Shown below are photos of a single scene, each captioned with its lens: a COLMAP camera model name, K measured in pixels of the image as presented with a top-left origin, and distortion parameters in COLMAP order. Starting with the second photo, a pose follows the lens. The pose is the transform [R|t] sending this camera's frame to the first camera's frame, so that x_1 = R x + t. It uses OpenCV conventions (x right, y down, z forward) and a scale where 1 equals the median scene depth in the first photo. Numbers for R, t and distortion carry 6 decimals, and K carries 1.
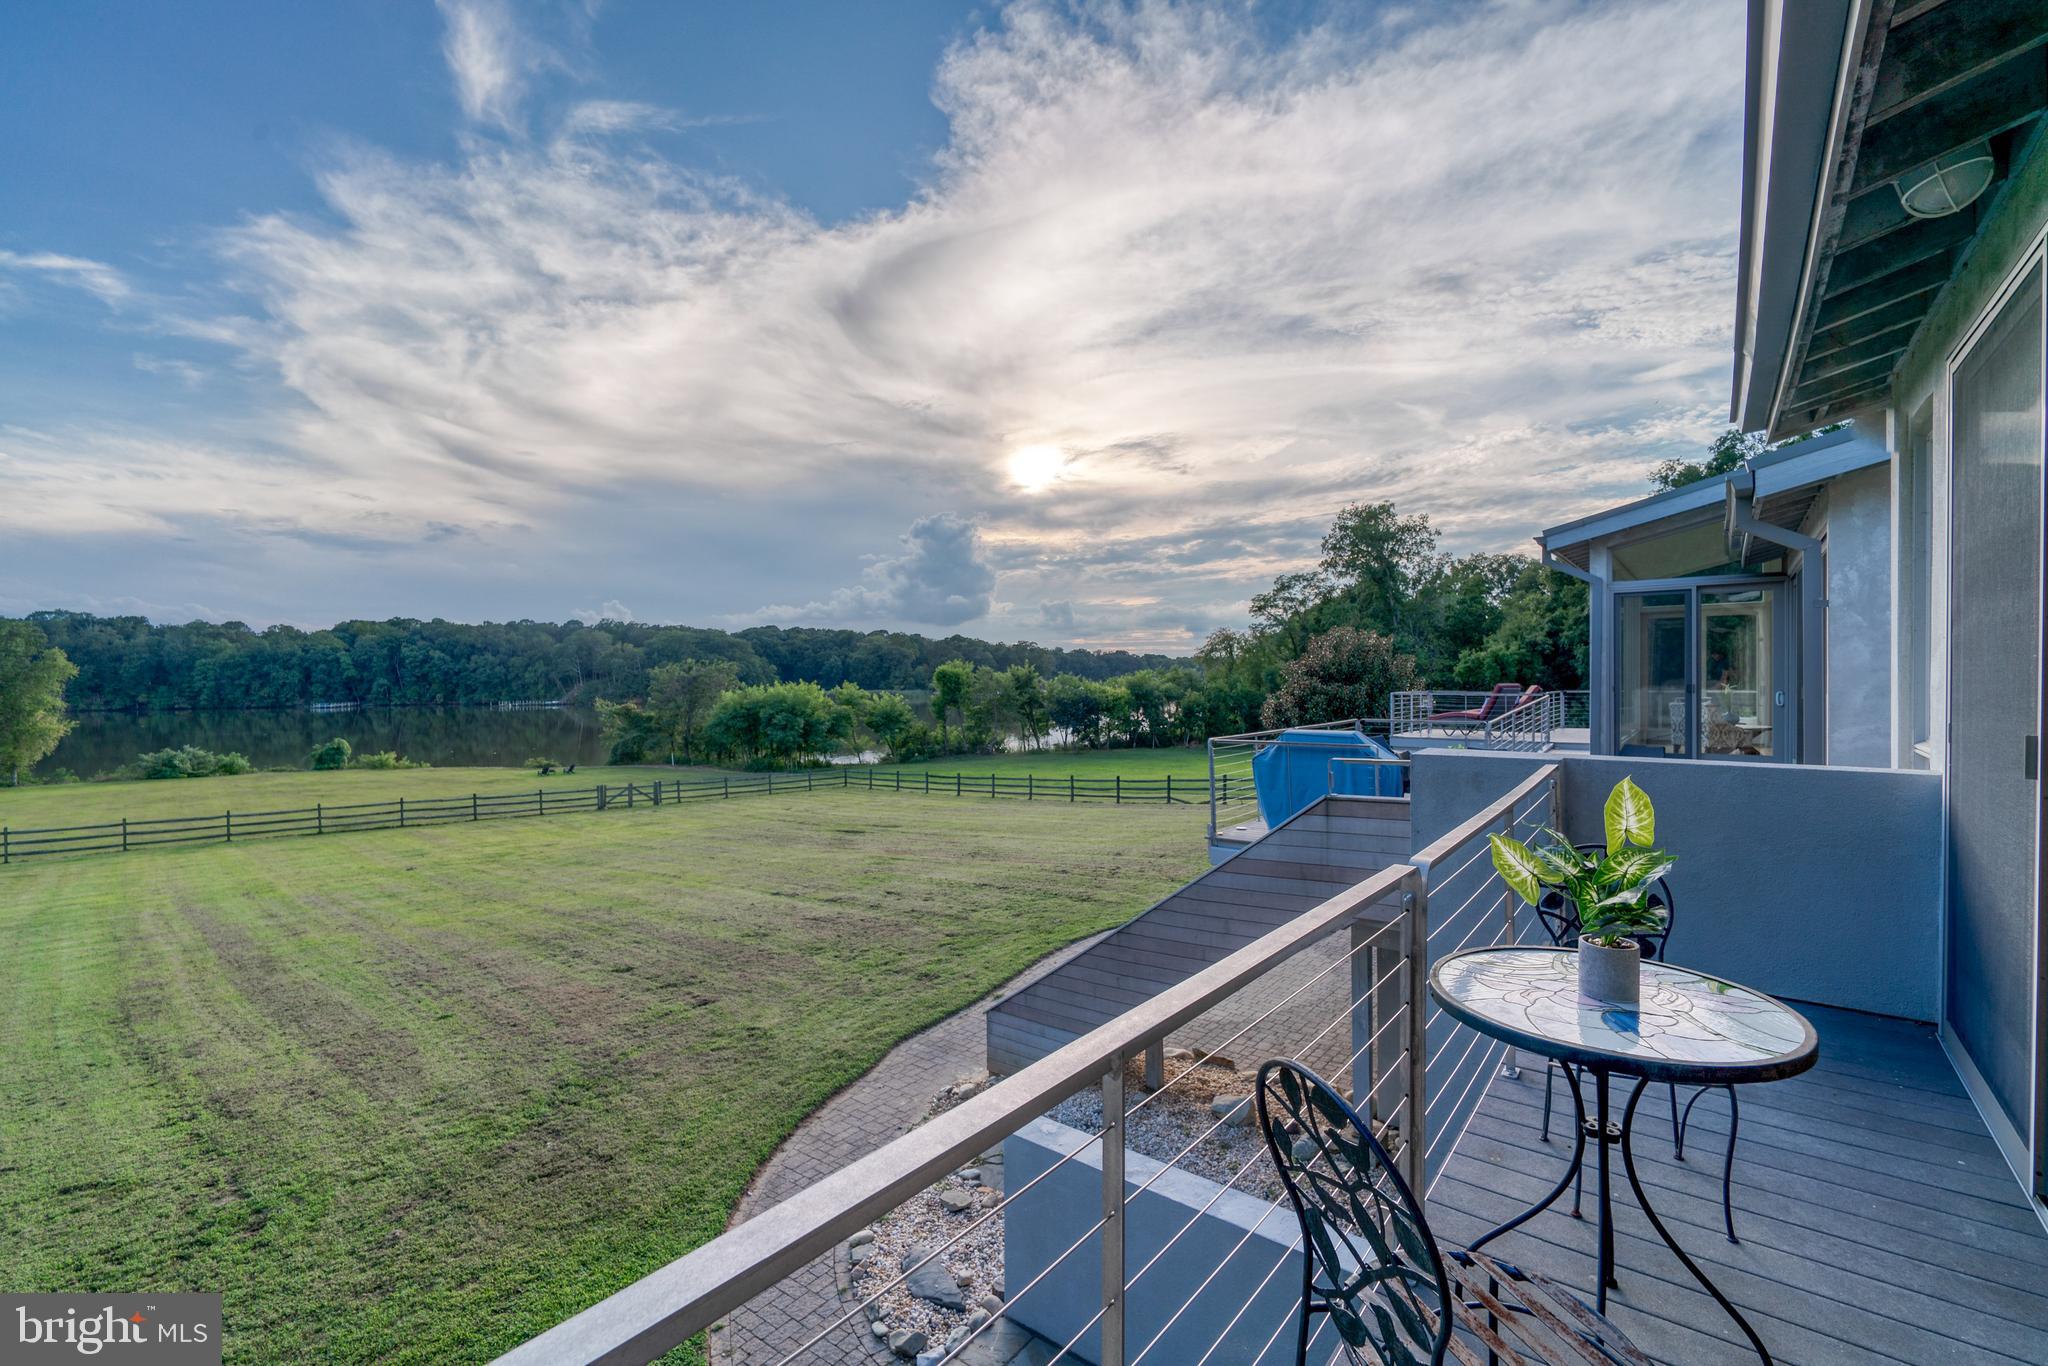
lens RADIAL K [[875.5, 0, 1024.0], [0, 875.5, 683.0], [0, 0, 1]] dist [-0.006942, 0.001209]
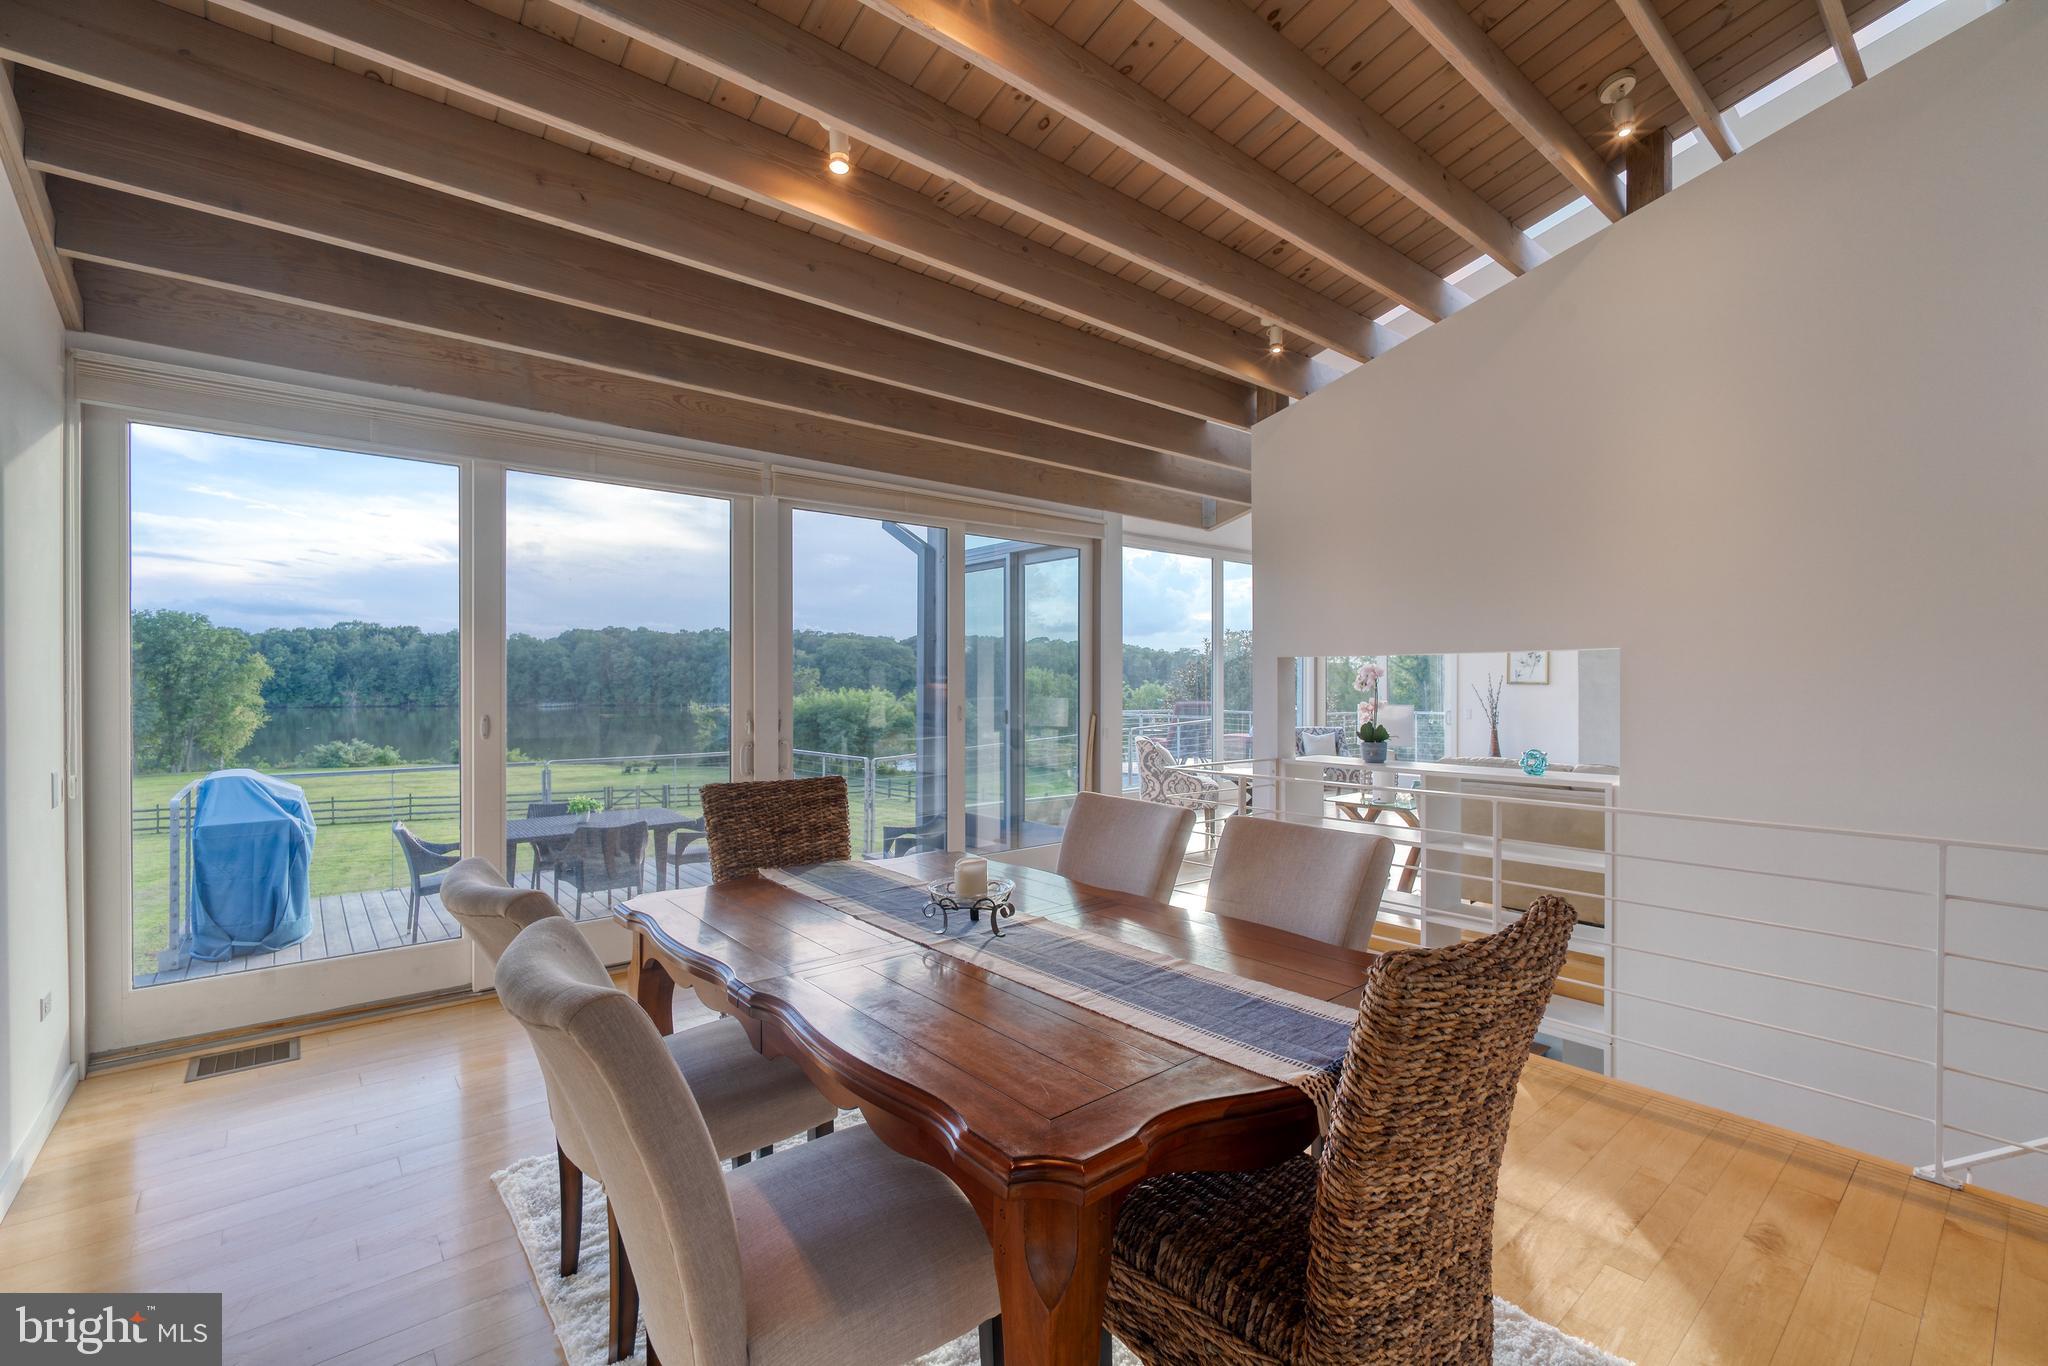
lens RADIAL K [[875.5, 0, 1024.0], [0, 875.5, 683.0], [0, 0, 1]] dist [-0.006942, 0.001209]
pose [[0.979916, 0.008511, -0.199228, 0.098997], [-0.010159, 0.999922, -0.007249, -0.001421], [0.199151, 0.009127, 0.979926, 0.043493]]
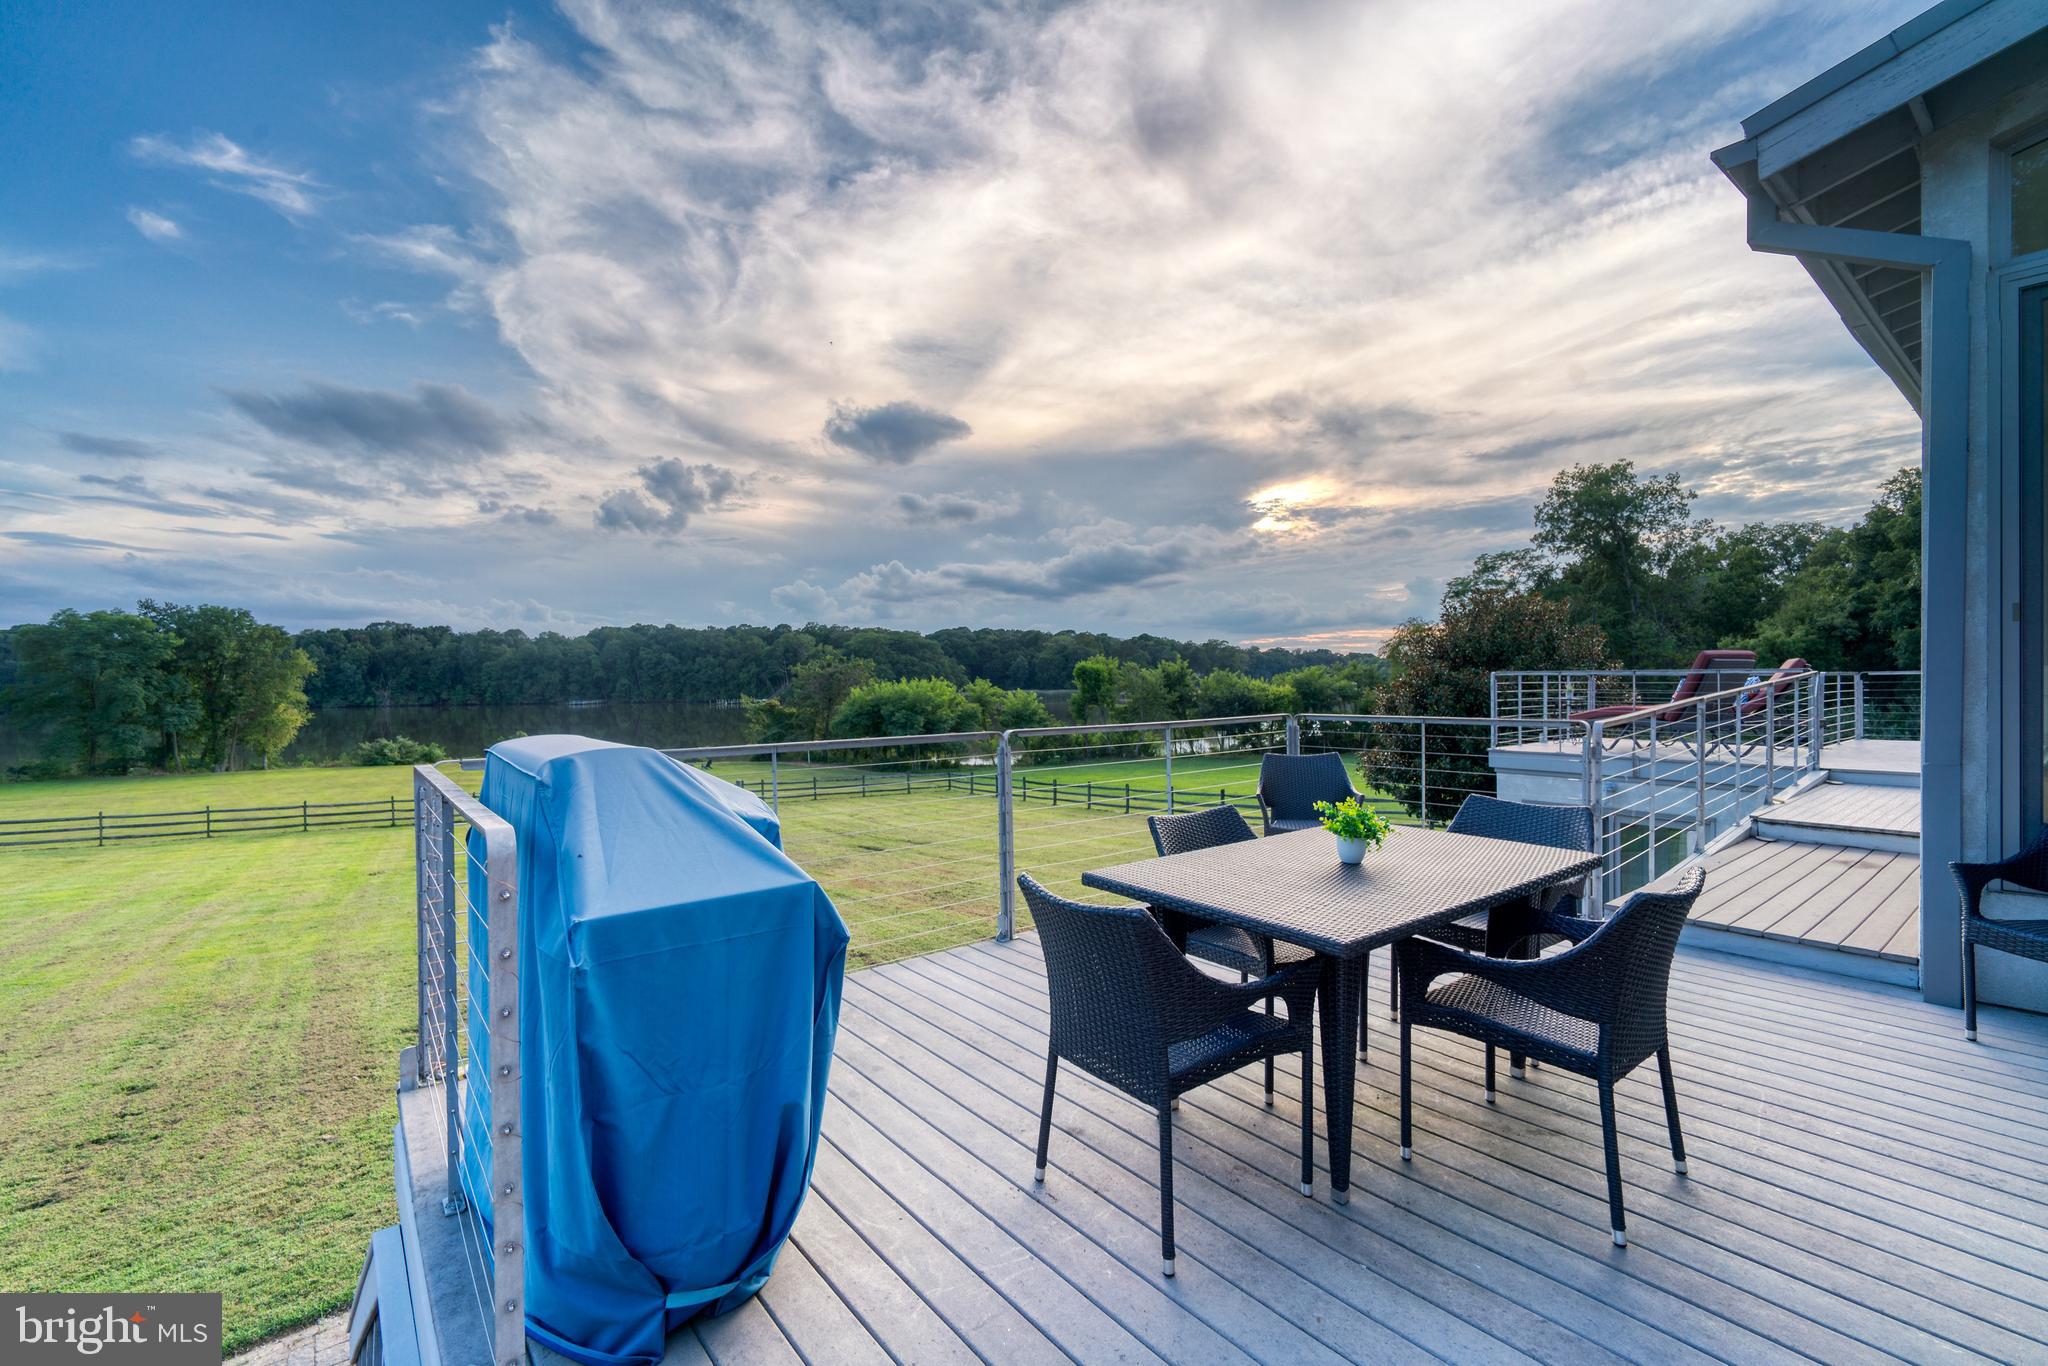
lens RADIAL K [[875.5, 0, 1024.0], [0, 875.5, 683.0], [0, 0, 1]] dist [-0.006942, 0.001209]
pose [[0.975200, 0.000717, -0.221324, 0.047772], [-0.000923, 0.999999, -0.000826, 0.003587], [0.221323, 0.001010, 0.975200, 0.073913]]
